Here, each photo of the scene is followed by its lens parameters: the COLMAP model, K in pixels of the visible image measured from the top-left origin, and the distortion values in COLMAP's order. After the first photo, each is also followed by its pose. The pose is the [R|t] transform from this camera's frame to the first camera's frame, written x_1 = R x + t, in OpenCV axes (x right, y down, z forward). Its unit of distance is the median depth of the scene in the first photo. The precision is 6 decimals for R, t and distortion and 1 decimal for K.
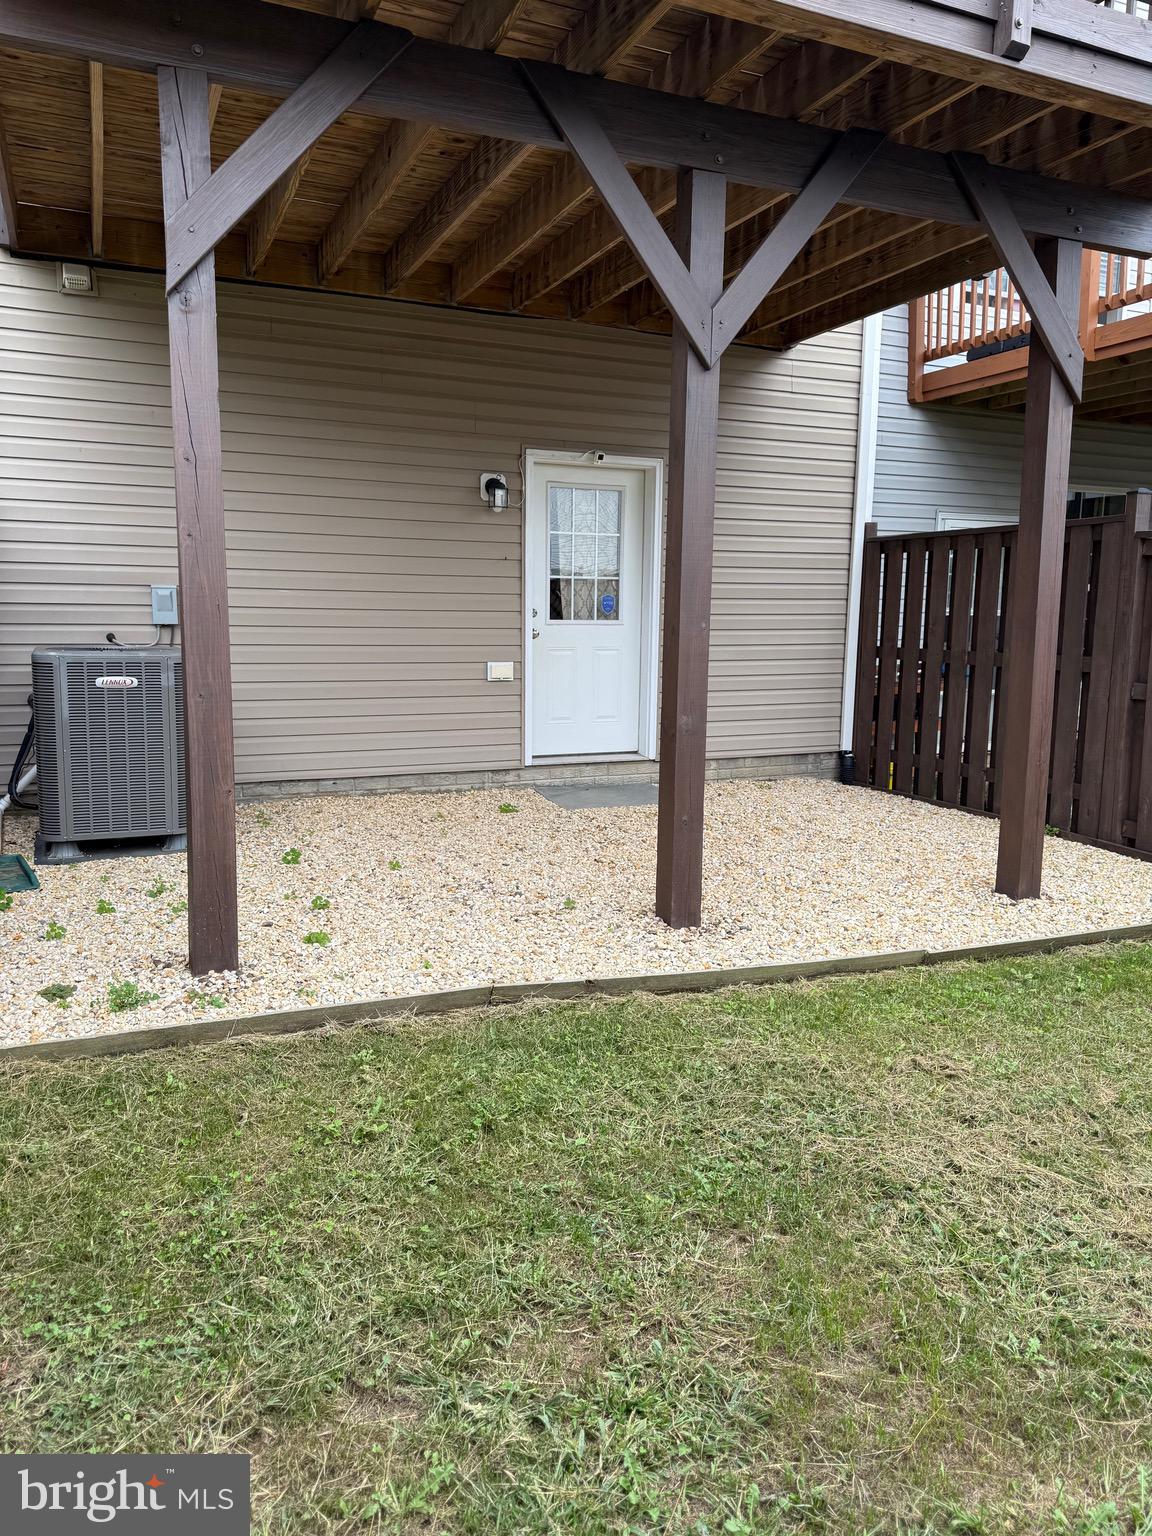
lens RADIAL K [[1081.4, 0, 573.9], [0, 1081.4, 762.6], [0, 0, 1]] dist [0.072115, -0.088715]
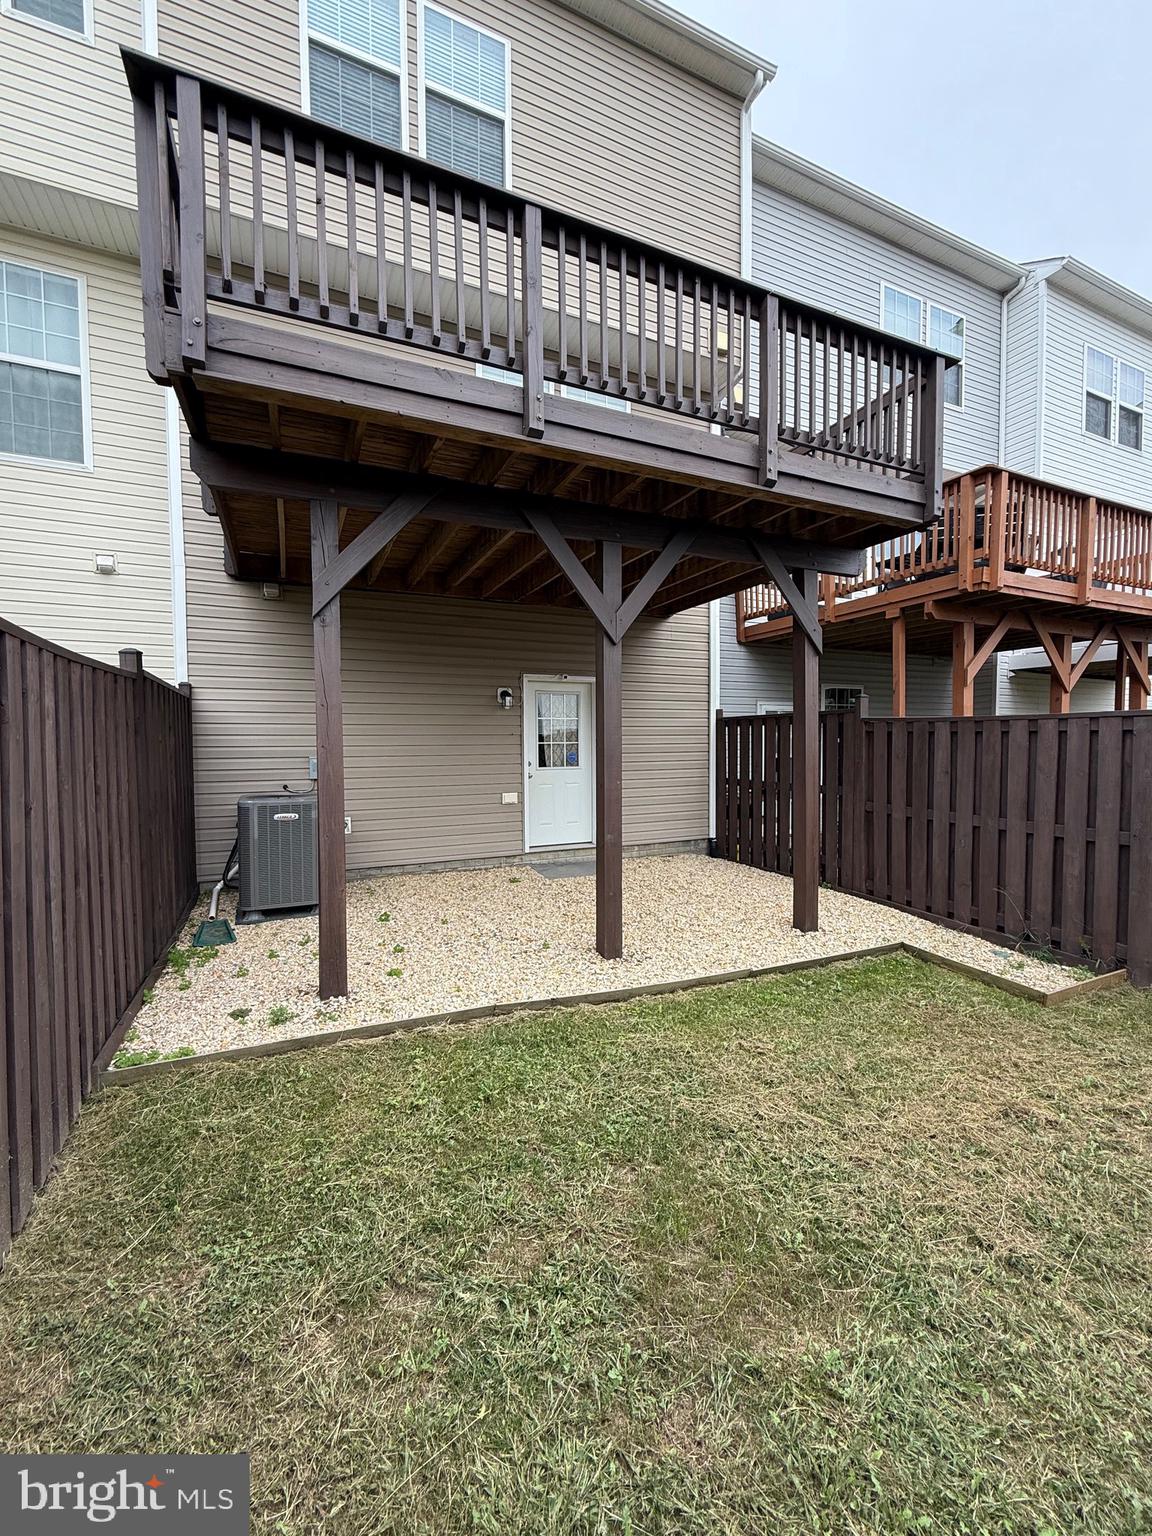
lens RADIAL K [[631.8, 0, 577.4], [0, 631.8, 764.6], [0, 0, 1]] dist [-0.001741, -0.000042]
pose [[0.999593, -0.019433, 0.020899, 0.031229], [0.021543, 0.994129, -0.106038, -0.046653], [-0.018716, 0.106445, 0.994142, -0.020909]]
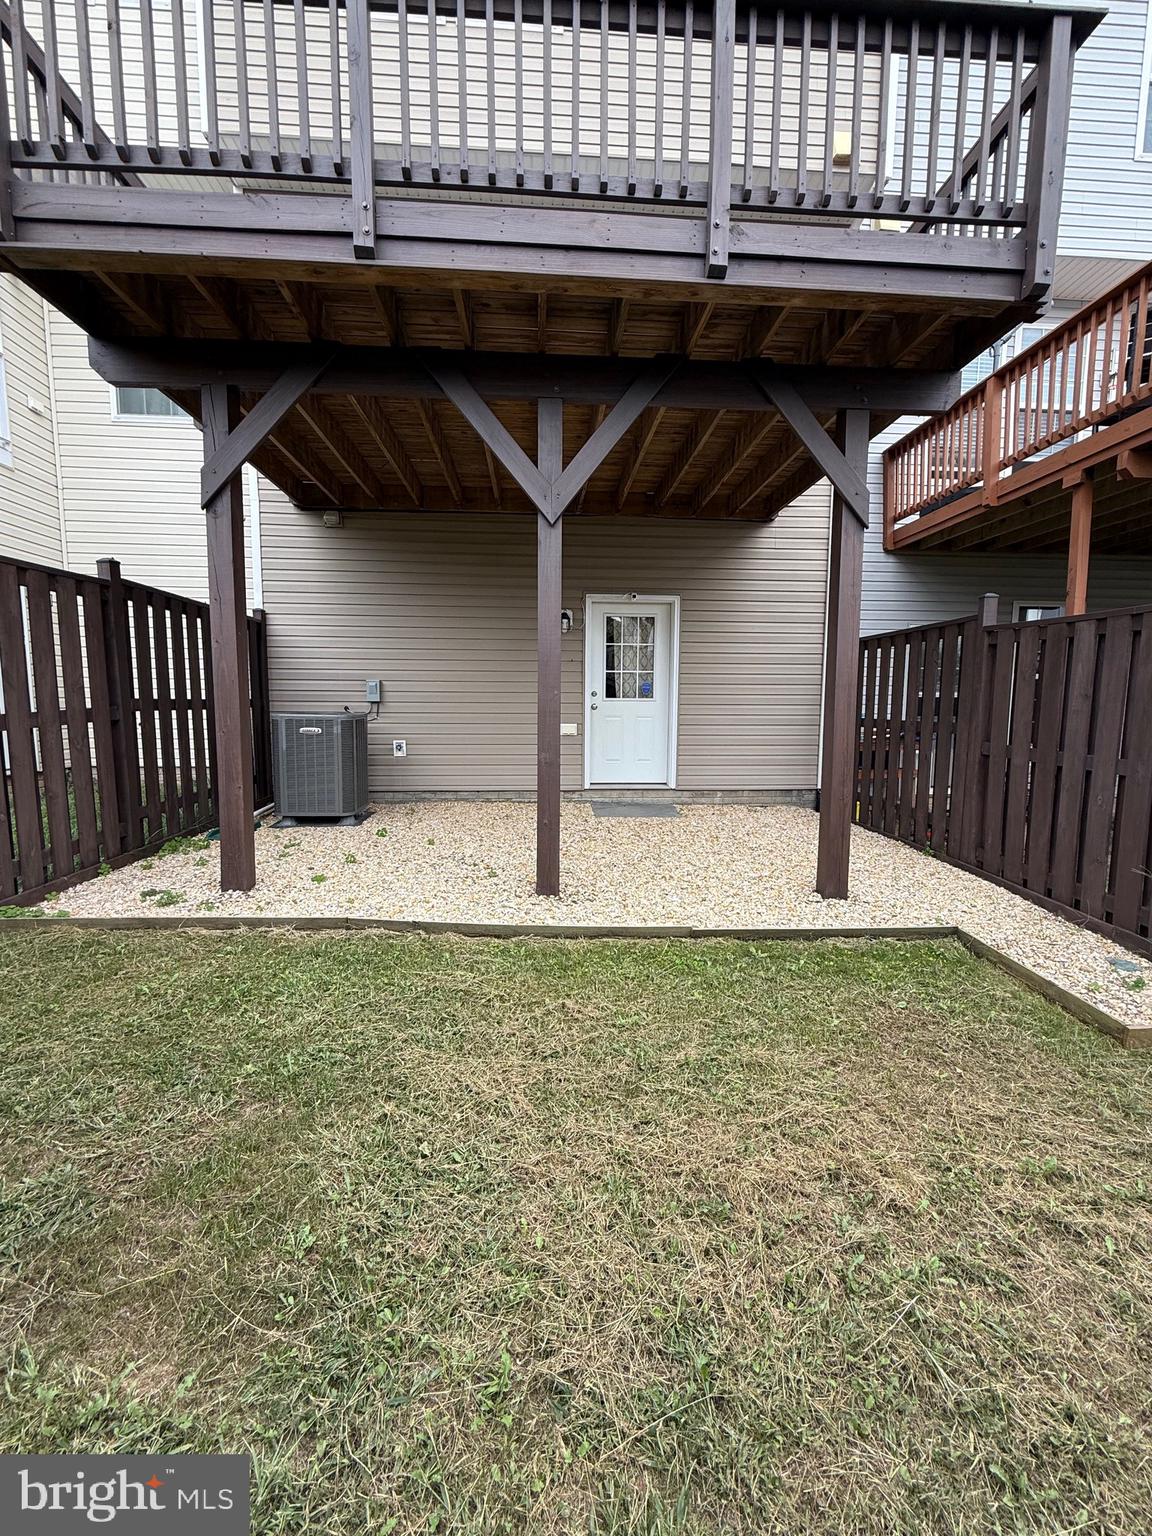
lens RADIAL K [[631.8, 0, 577.4], [0, 631.8, 764.6], [0, 0, 1]] dist [-0.001741, -0.000042]
pose [[0.942360, 0.028624, -0.333373, 0.420006], [-0.043289, 0.998390, -0.036641, 0.002905], [0.331788, 0.048961, 0.942083, 0.183055]]
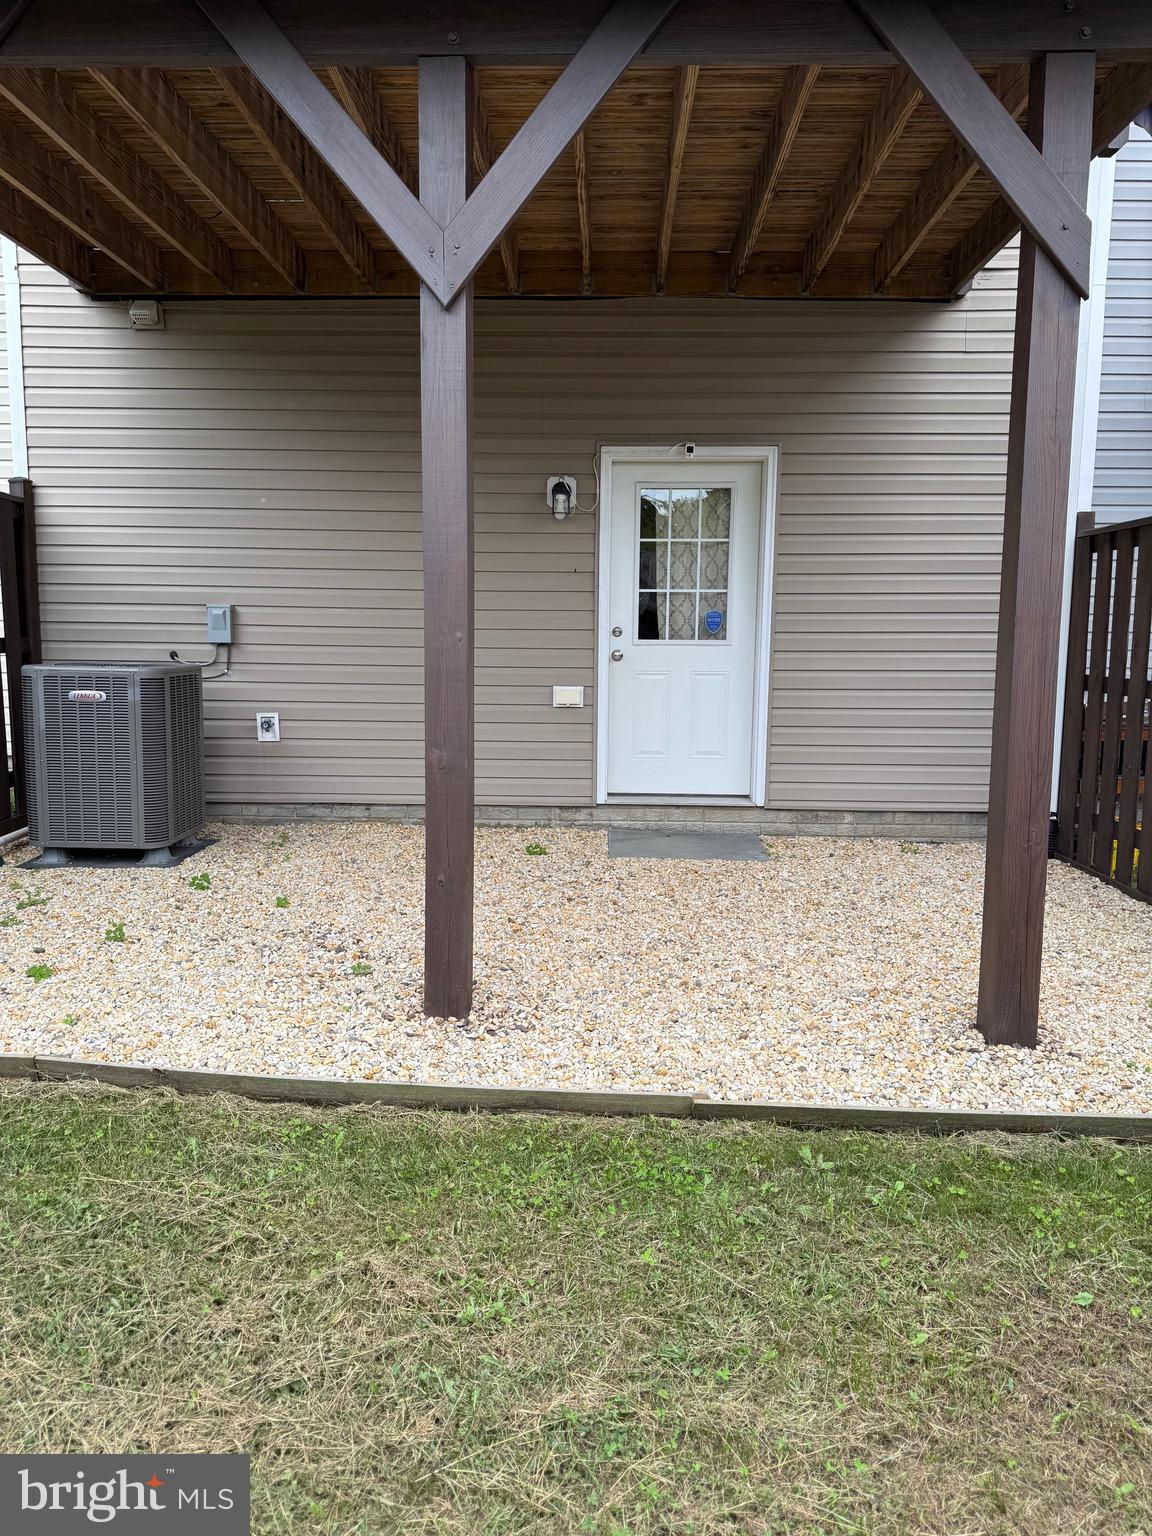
lens RADIAL K [[1079.3, 0, 576.0], [0, 1079.3, 768.0], [0, 0, 1]] dist [0.090398, -0.136695]
pose [[0.906737, 0.048597, -0.418888, 0.505440], [-0.058644, 0.998217, -0.011135, -0.025374], [0.417600, 0.034662, 0.907970, 0.309706]]
